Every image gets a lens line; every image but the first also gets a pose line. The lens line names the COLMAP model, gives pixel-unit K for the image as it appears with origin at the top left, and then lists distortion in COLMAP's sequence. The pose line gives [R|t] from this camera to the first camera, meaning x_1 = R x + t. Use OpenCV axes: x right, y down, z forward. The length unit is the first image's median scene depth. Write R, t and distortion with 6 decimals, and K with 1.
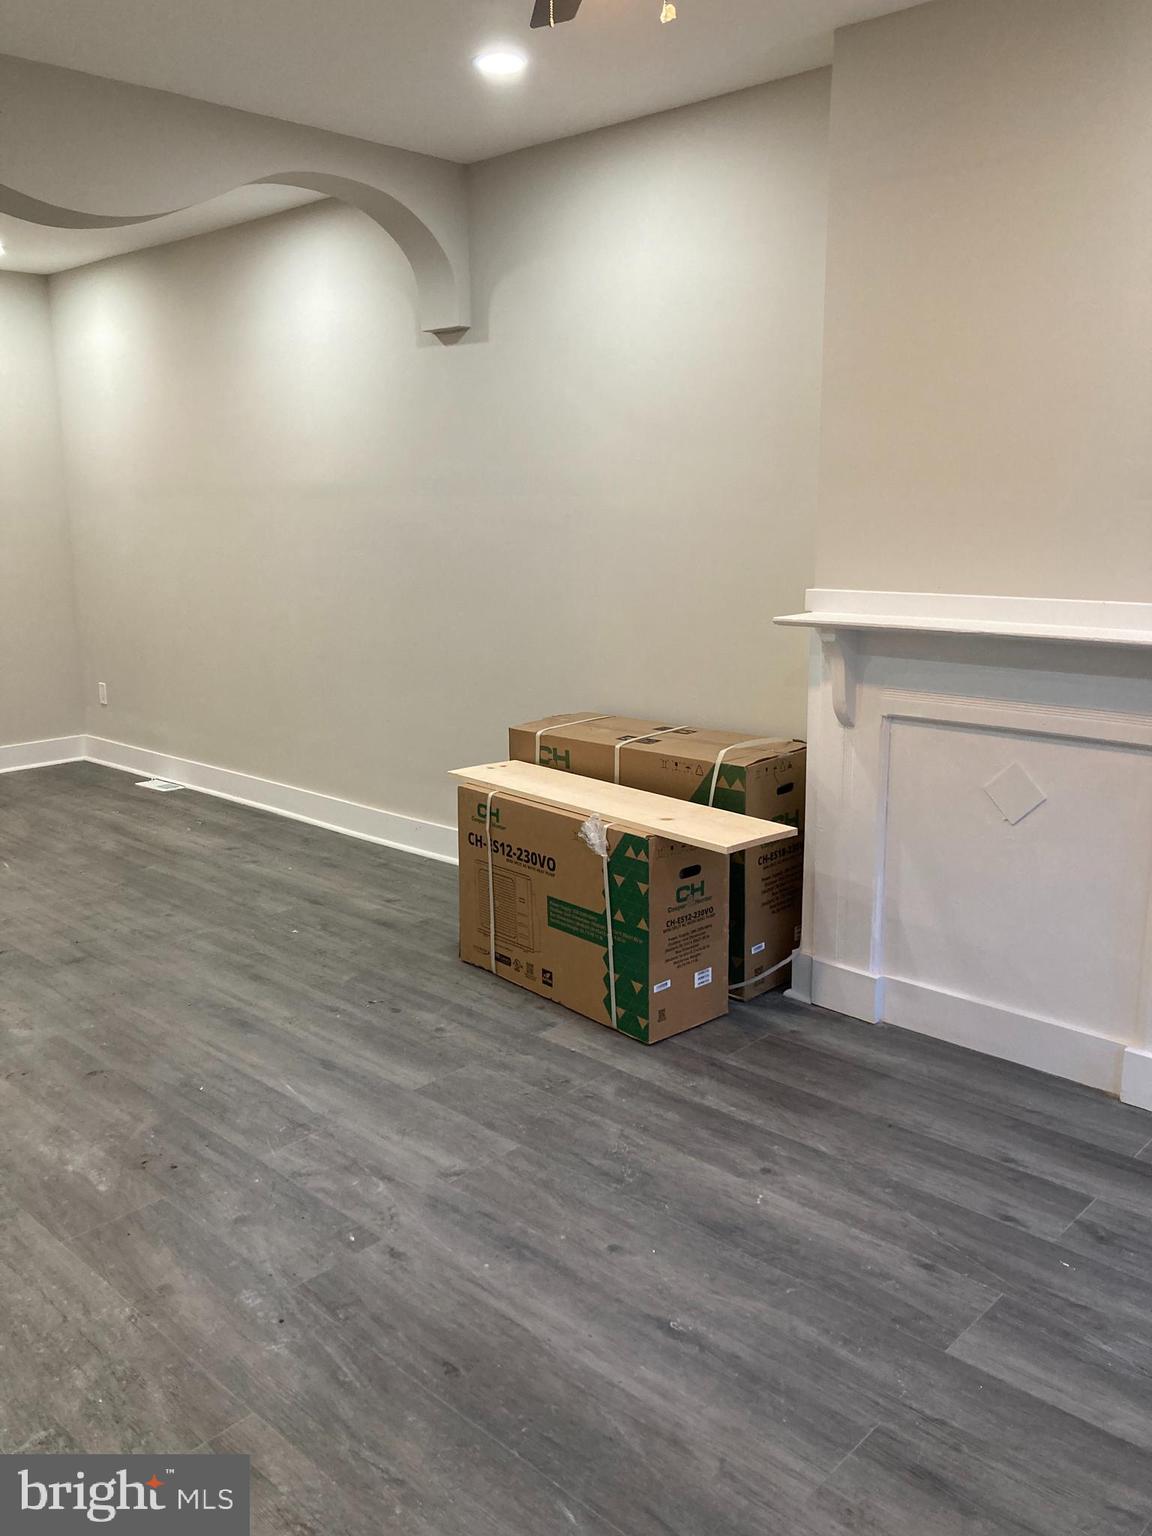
lens RADIAL K [[1236.5, 0, 576.0], [0, 1236.5, 768.0], [0, 0, 1]] dist [0.018526, -0.004555]
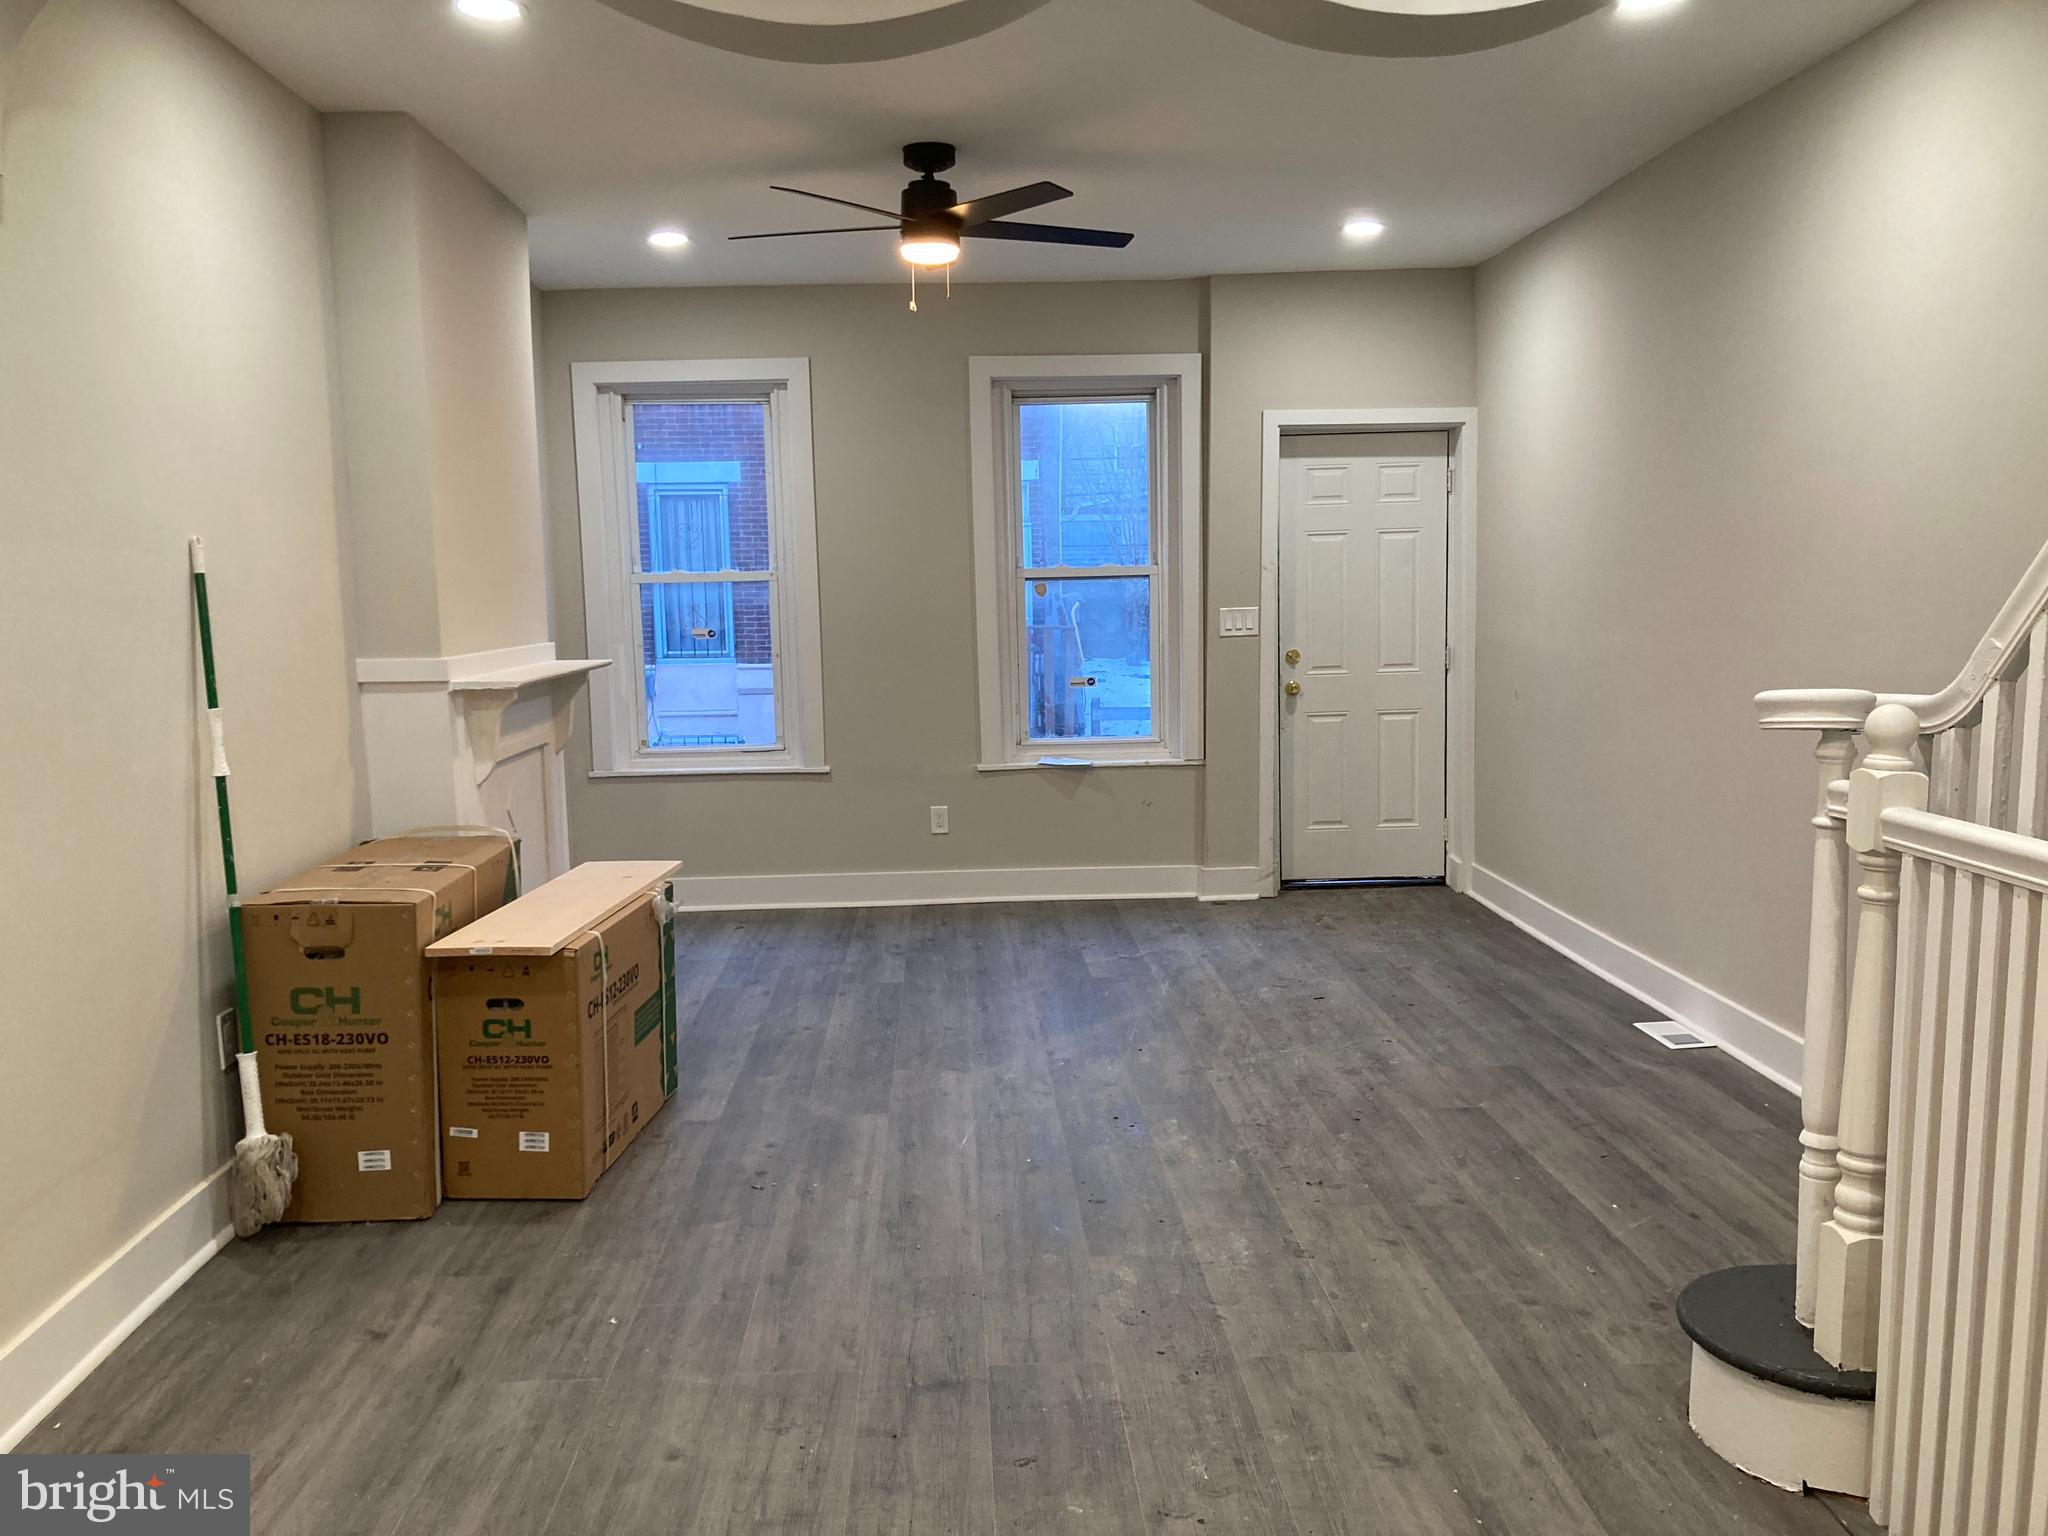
lens RADIAL K [[1673.6, 0, 1024.0], [0, 1673.6, 768.0], [0, 0, 1]] dist [0.018379, -0.007689]
pose [[-0.718226, -0.057718, 0.693412, -1.048300], [0.165591, 0.953744, 0.250904, -0.316104], [-0.675819, 0.295028, -0.675446, 1.589301]]
